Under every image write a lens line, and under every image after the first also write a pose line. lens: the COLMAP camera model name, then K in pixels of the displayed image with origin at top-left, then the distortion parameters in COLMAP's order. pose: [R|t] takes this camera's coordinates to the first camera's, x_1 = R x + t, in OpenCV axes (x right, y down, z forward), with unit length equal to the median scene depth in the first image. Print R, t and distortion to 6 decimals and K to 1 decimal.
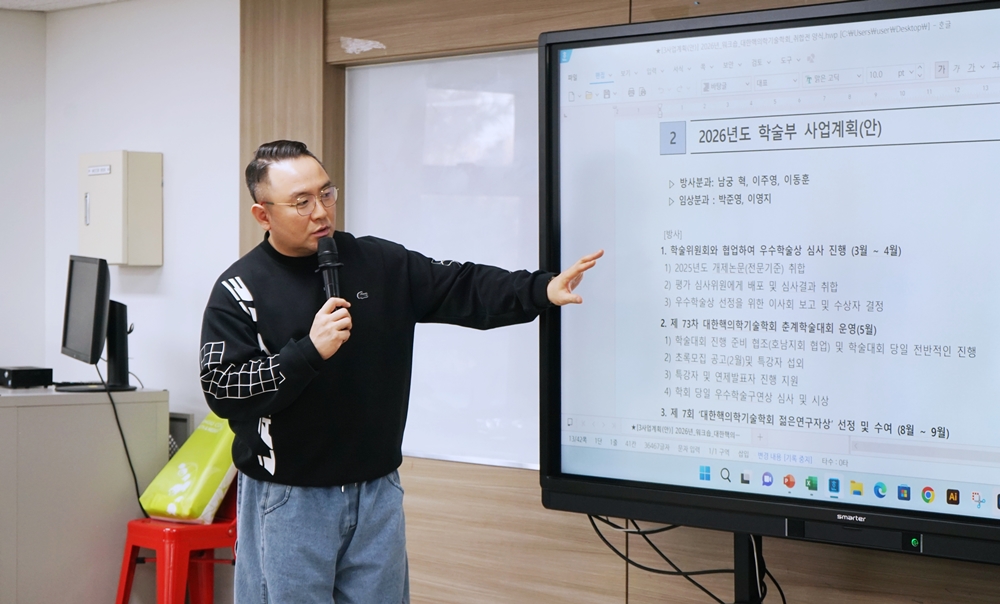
lens RADIAL K [[2145.5, 0, 516.3], [0, 2145.5, 291.6], [0, 0, 1]] dist [-0.030532, 0.000000]
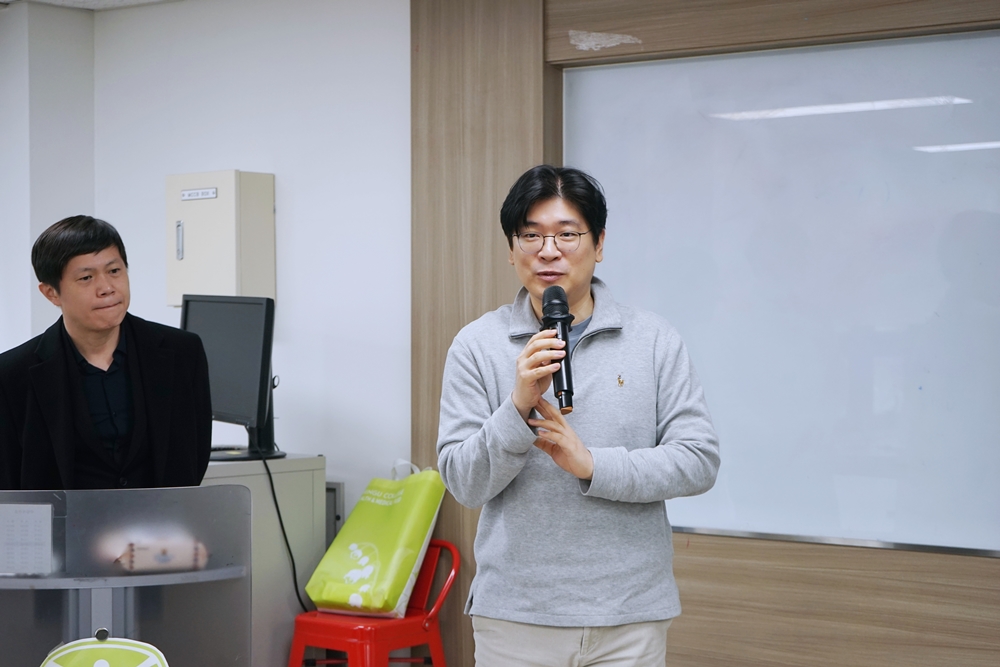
lens RADIAL K [[1893.7, 0, 507.0], [0, 1893.7, 348.9], [0, 0, 1]] dist [-0.015742, 0.000000]
pose [[0.982763, -0.010461, 0.184575, -0.237099], [0.008729, 0.999910, 0.010196, -0.002527], [-0.184665, -0.008409, 0.982766, 0.272509]]
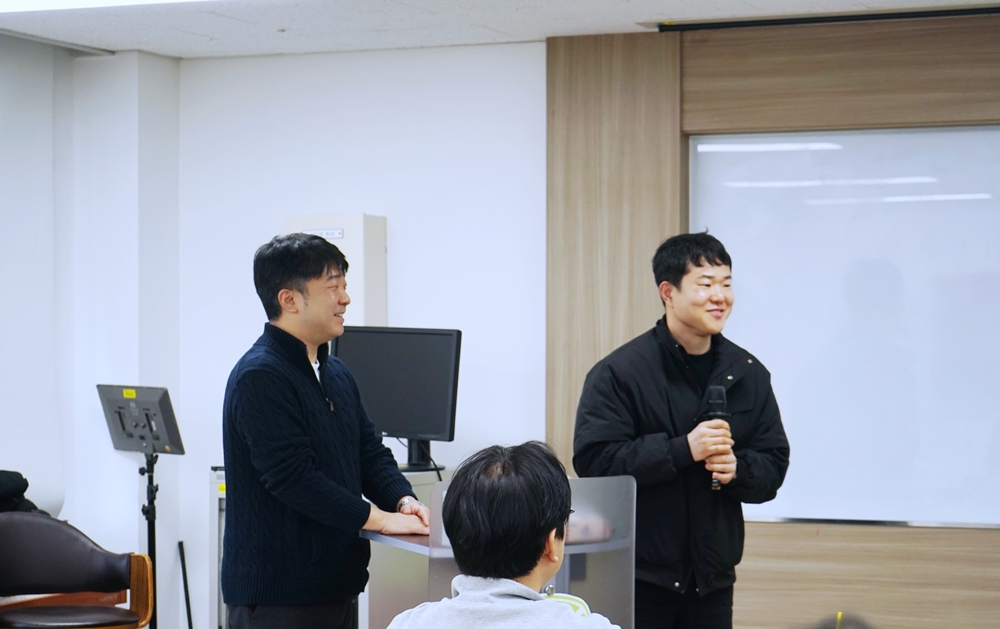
lens RADIAL K [[2125.6, 0, 561.2], [0, 2125.6, 340.4], [0, 0, 1]] dist [-0.040336, 0.000000]
pose [[0.901273, -0.001453, 0.433248, -0.555771], [0.007416, 0.999900, -0.012074, 0.001548], [-0.433187, 0.014095, 0.901194, 0.137939]]
